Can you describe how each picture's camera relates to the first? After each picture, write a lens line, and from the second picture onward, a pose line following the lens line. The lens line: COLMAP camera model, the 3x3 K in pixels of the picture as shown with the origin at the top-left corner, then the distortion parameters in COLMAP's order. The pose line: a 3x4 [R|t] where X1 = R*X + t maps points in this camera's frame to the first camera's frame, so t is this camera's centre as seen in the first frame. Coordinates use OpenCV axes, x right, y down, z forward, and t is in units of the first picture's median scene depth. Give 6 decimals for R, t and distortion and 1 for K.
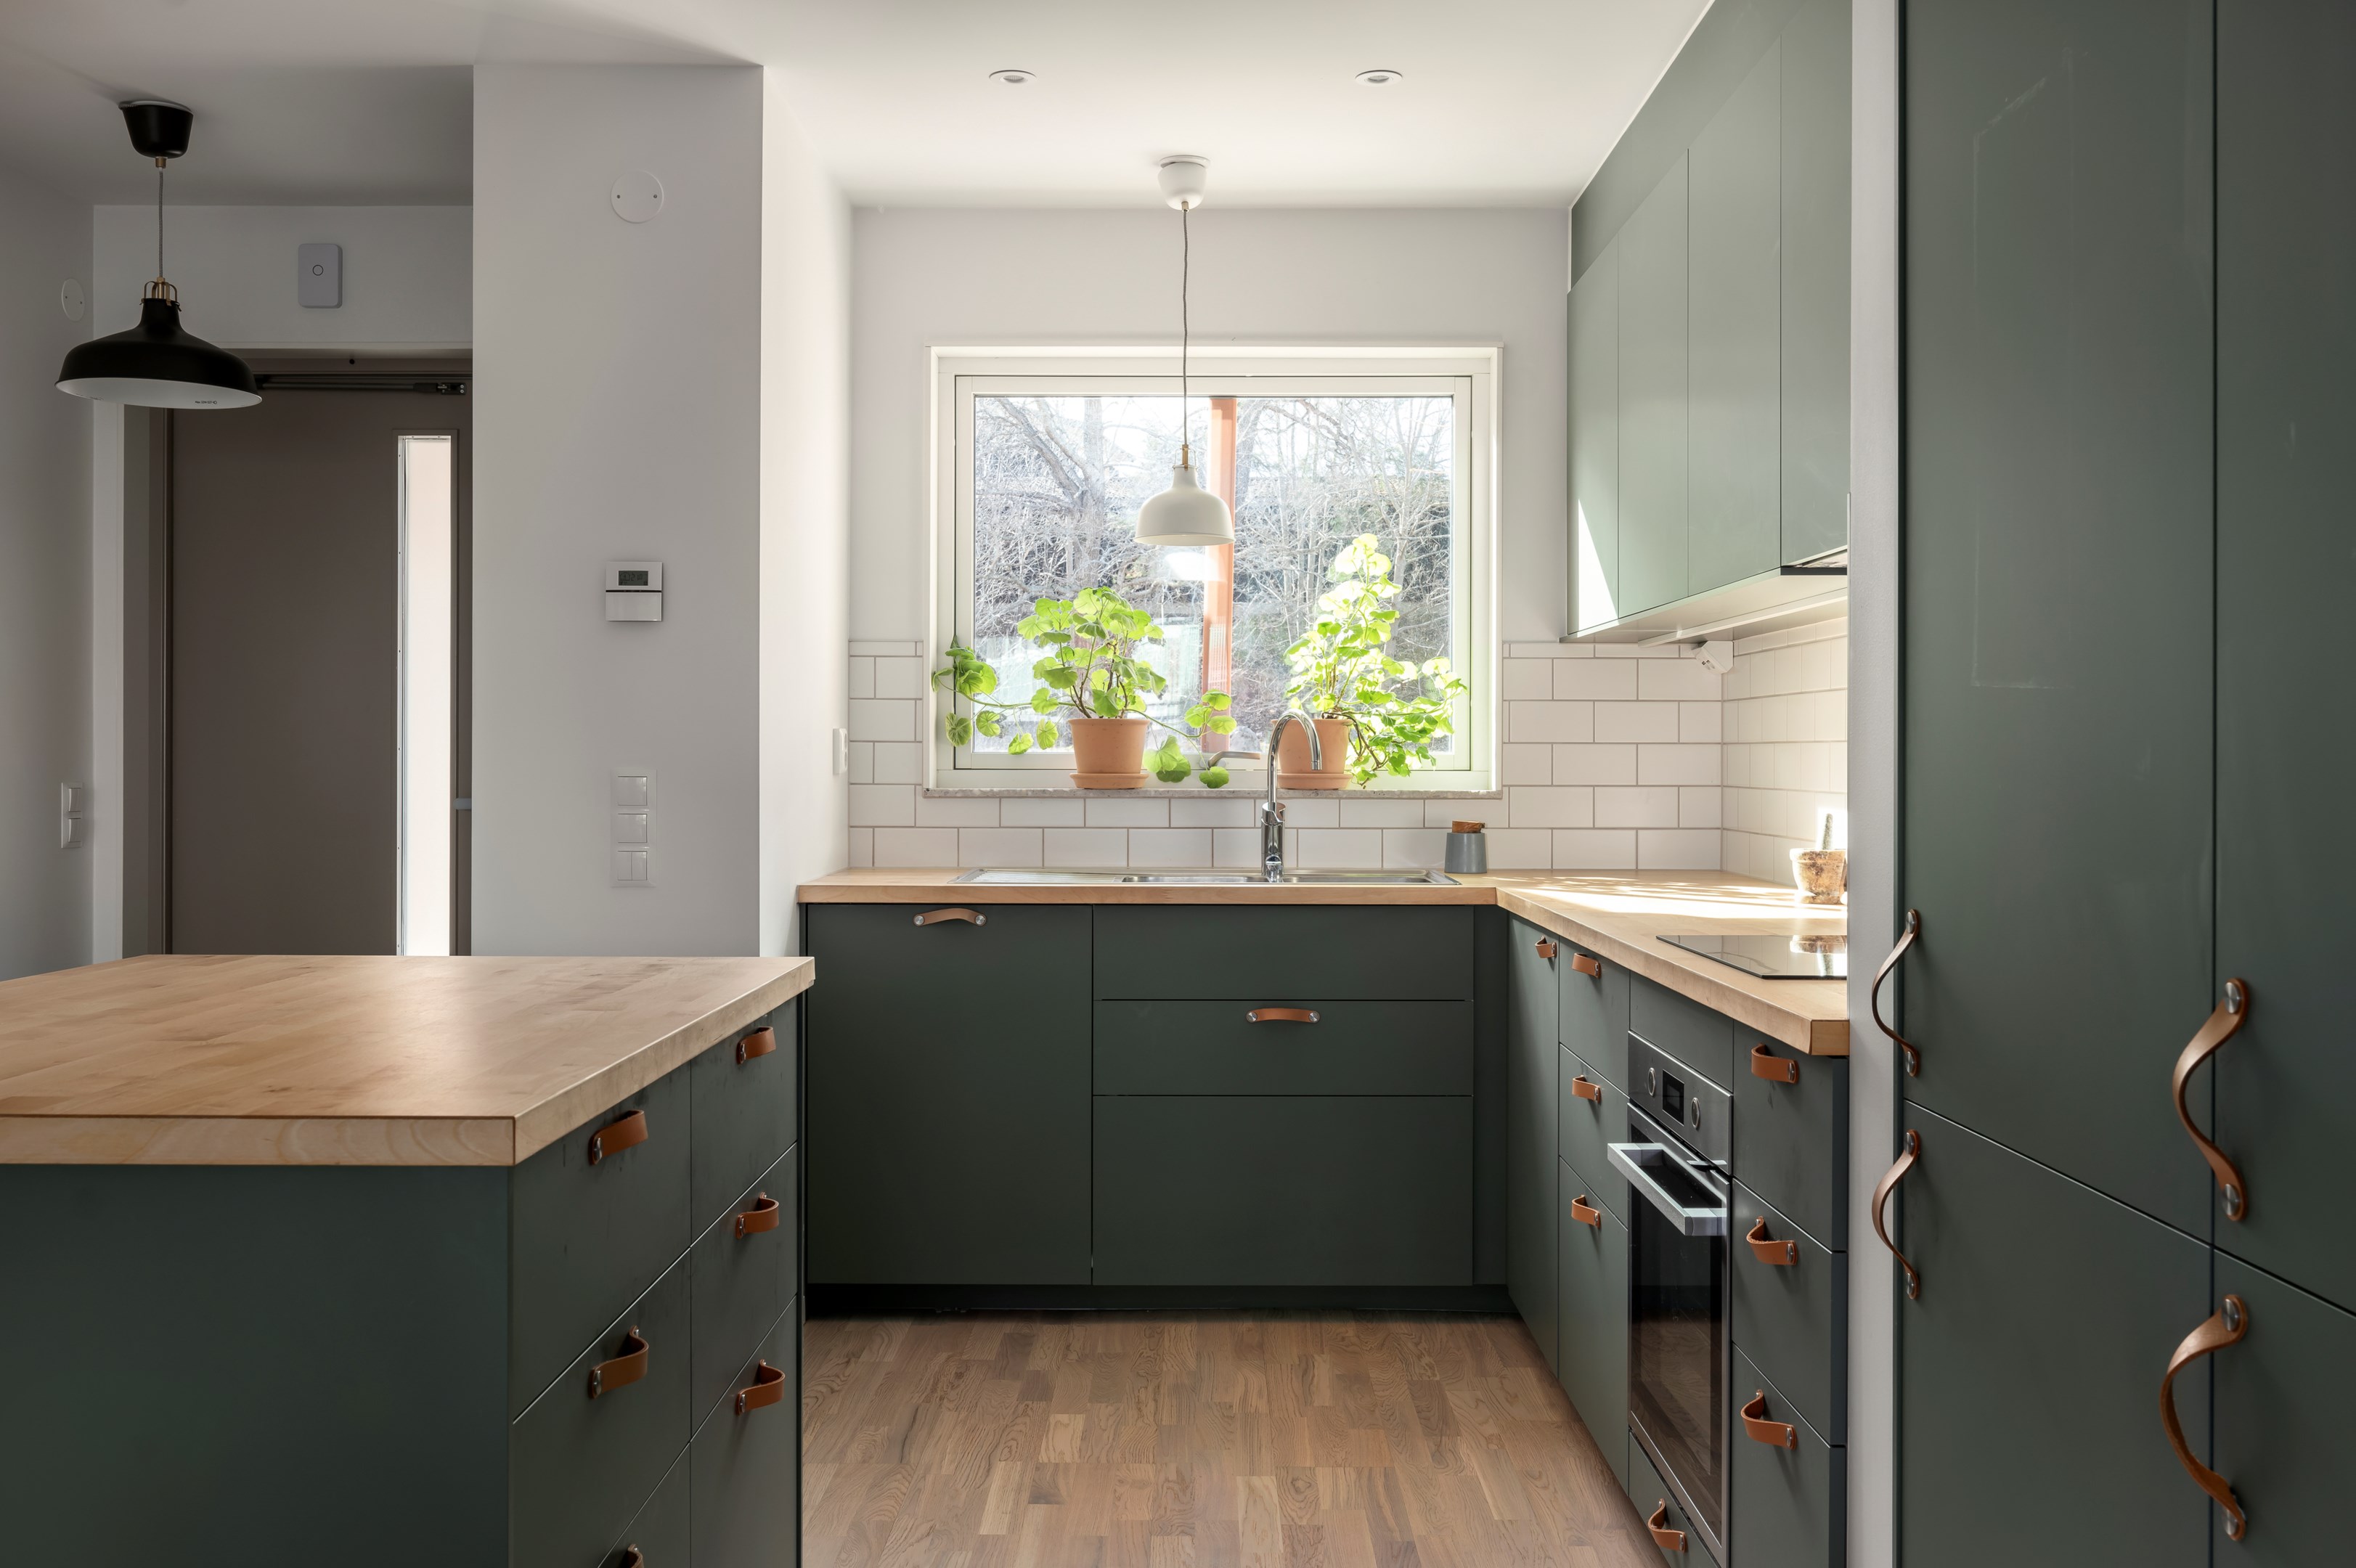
lens RADIAL K [[2115.1, 0, 1178.0], [0, 2115.1, 784.0], [0, 0, 1]] dist [0.005834, 0.002402]
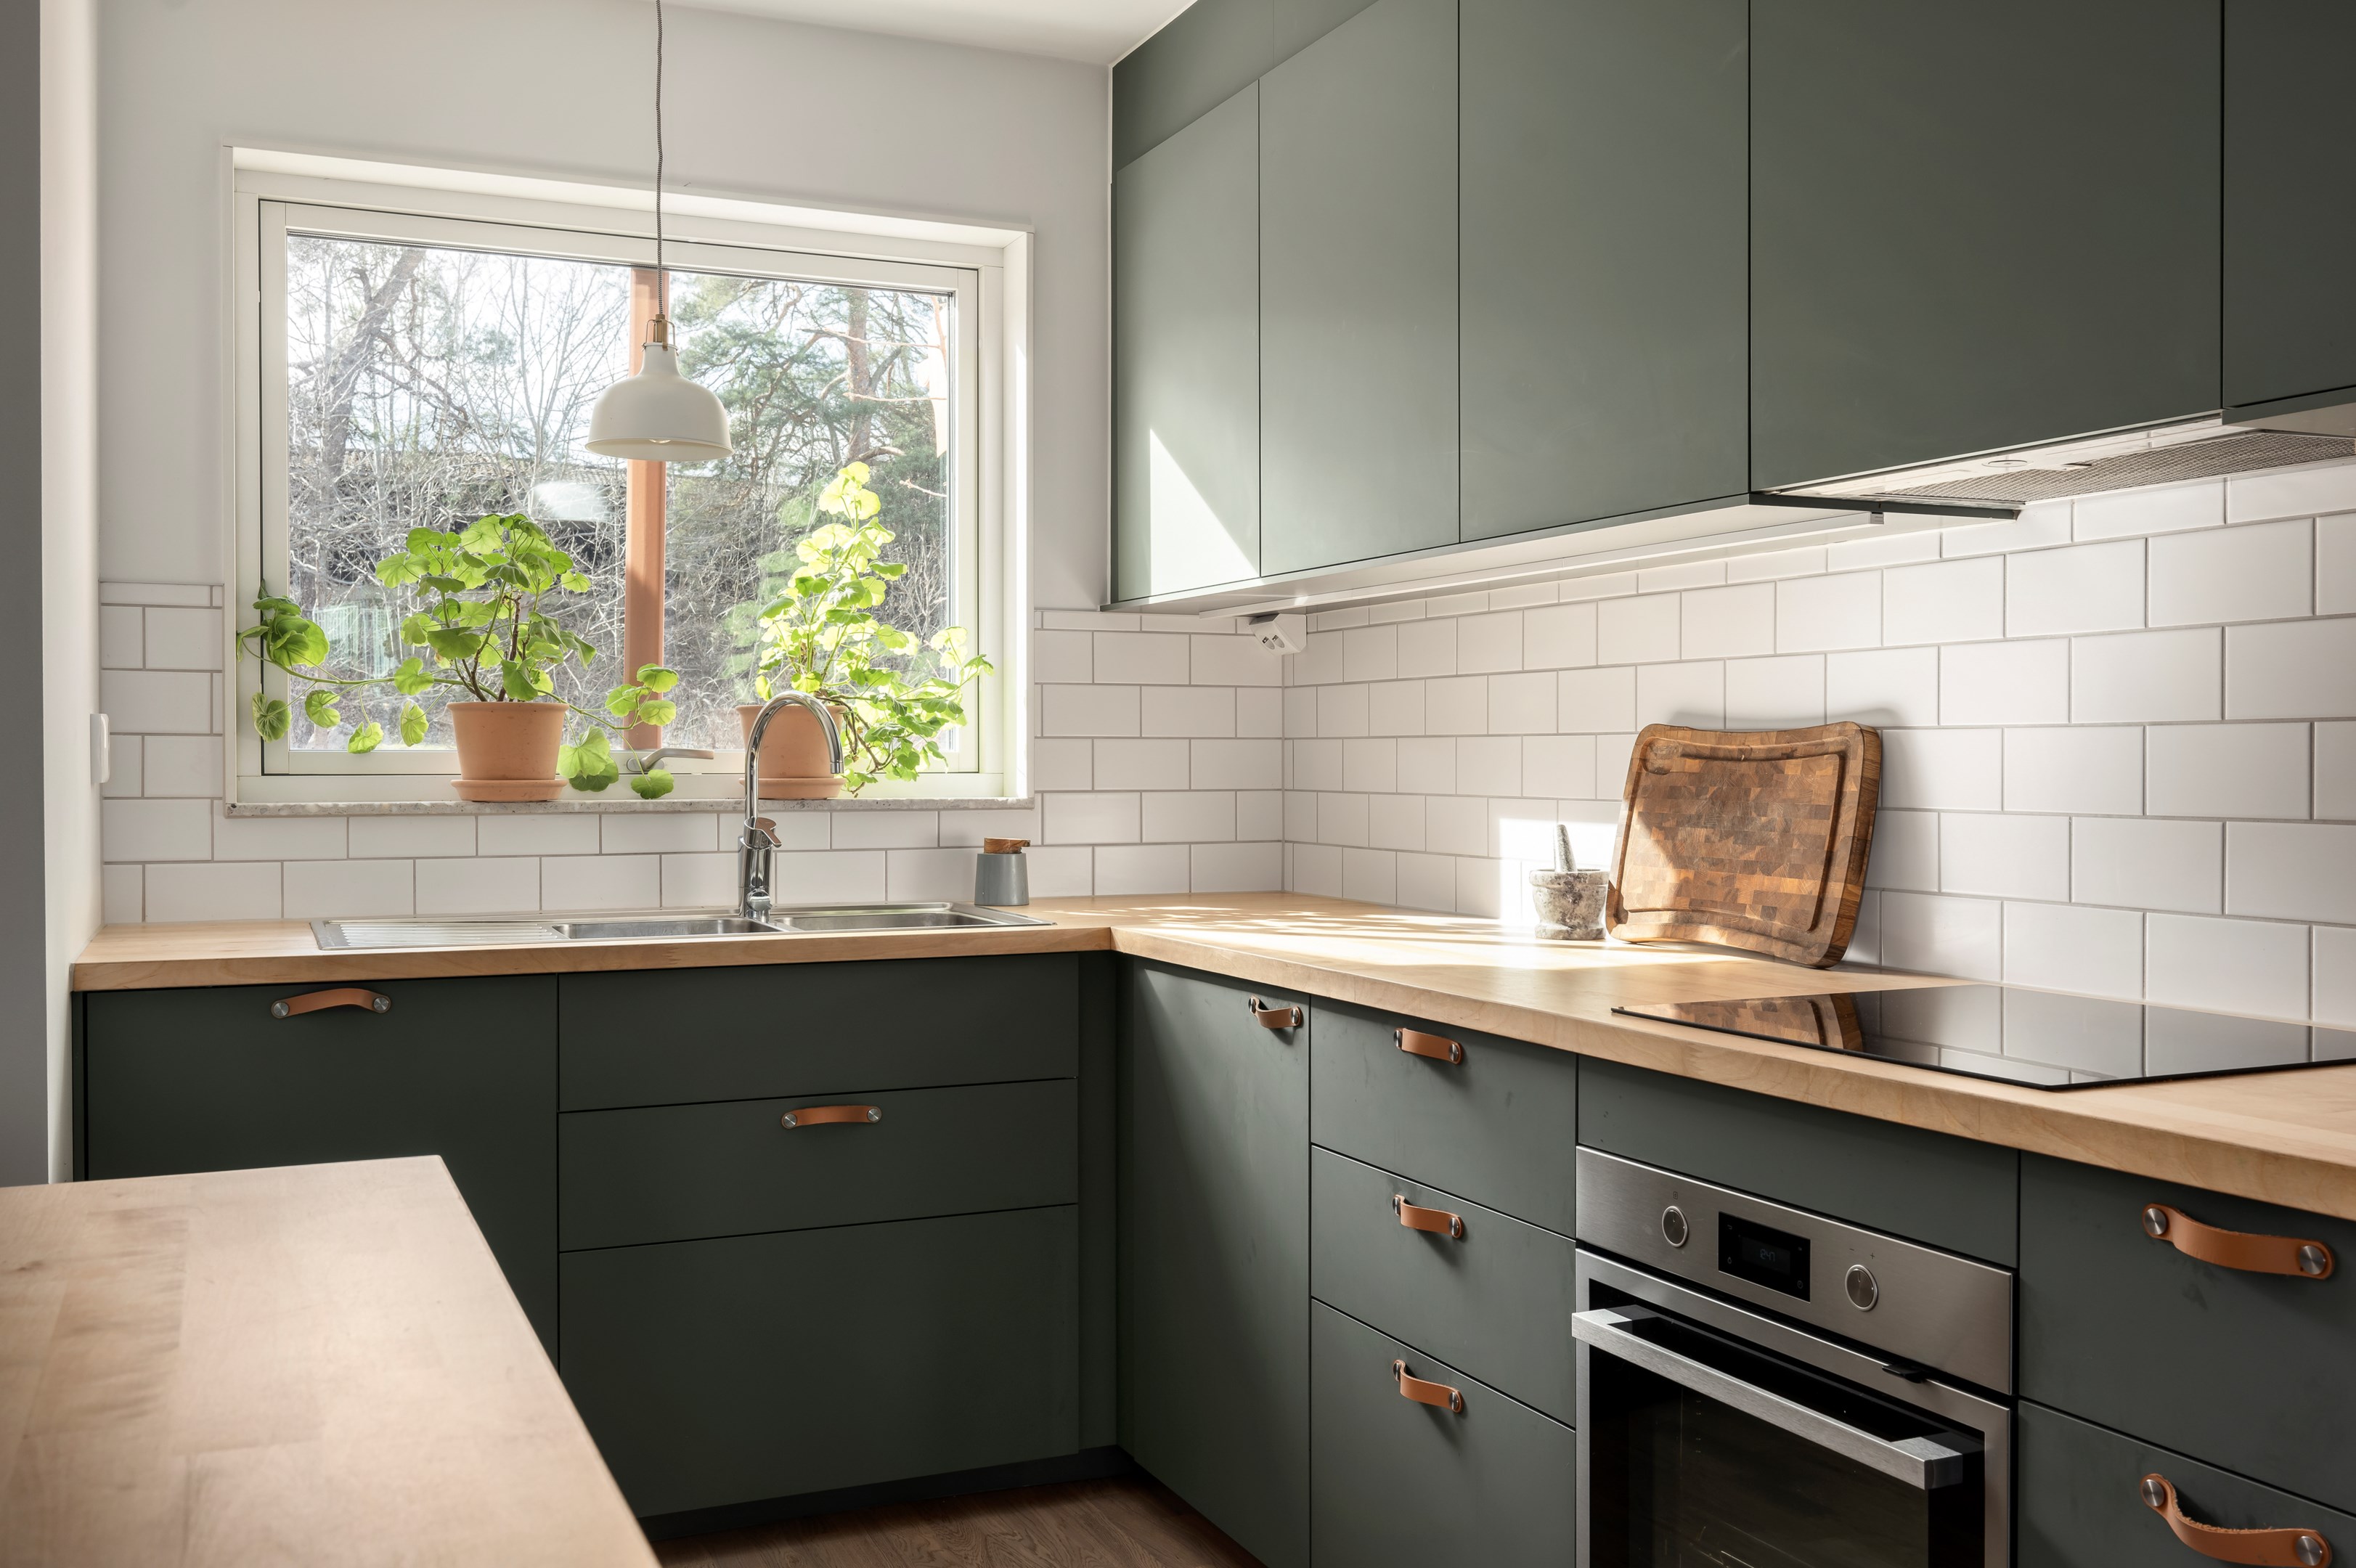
lens RADIAL K [[2115.1, 0, 1178.0], [0, 2115.1, 784.0], [0, 0, 1]] dist [0.005834, 0.002402]
pose [[0.910329, -0.008163, 0.413805, -0.123287], [0.007835, 0.999966, 0.002490, -0.003617], [-0.413811, 0.000975, 0.910362, 0.261654]]
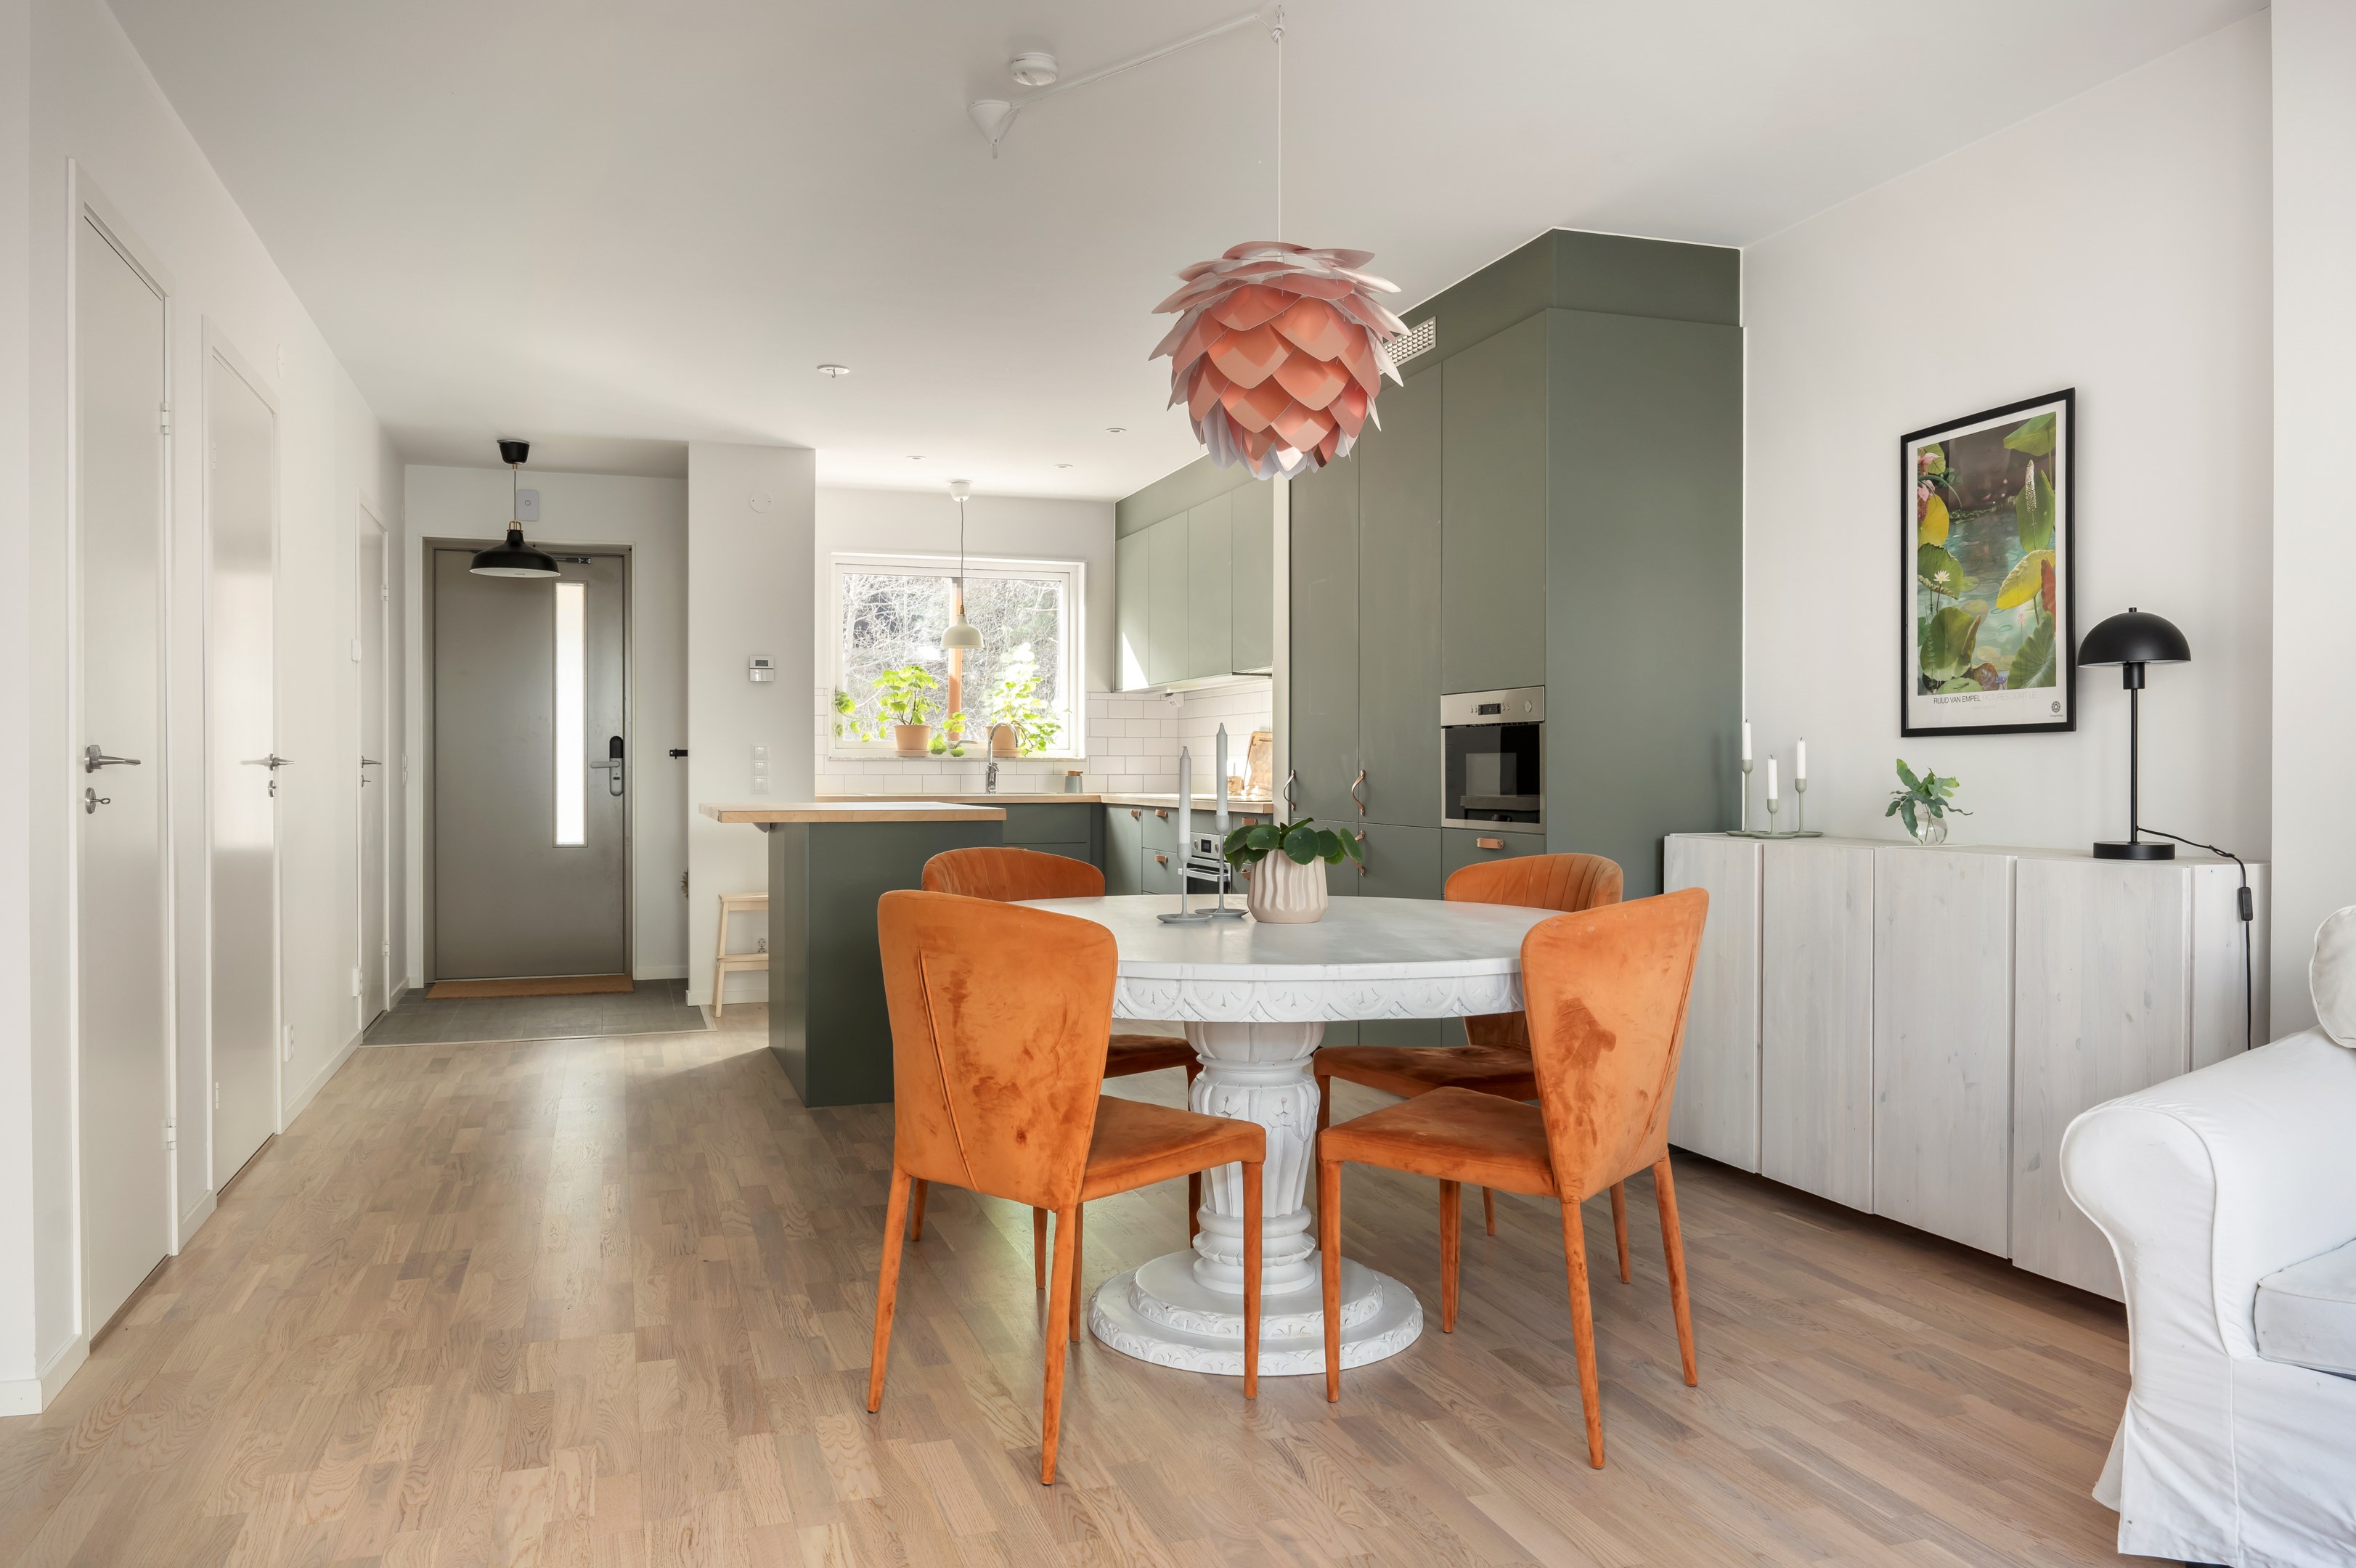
lens RADIAL K [[1695.1, 0, 1178.0], [0, 1695.1, 784.0], [0, 0, 1]] dist [0.014366, -0.054104]
pose [[0.945264, -0.004496, 0.326276, -0.348178], [0.005417, 0.999983, -0.001917, 0.035395], [-0.326262, 0.003579, 0.945273, -0.754034]]
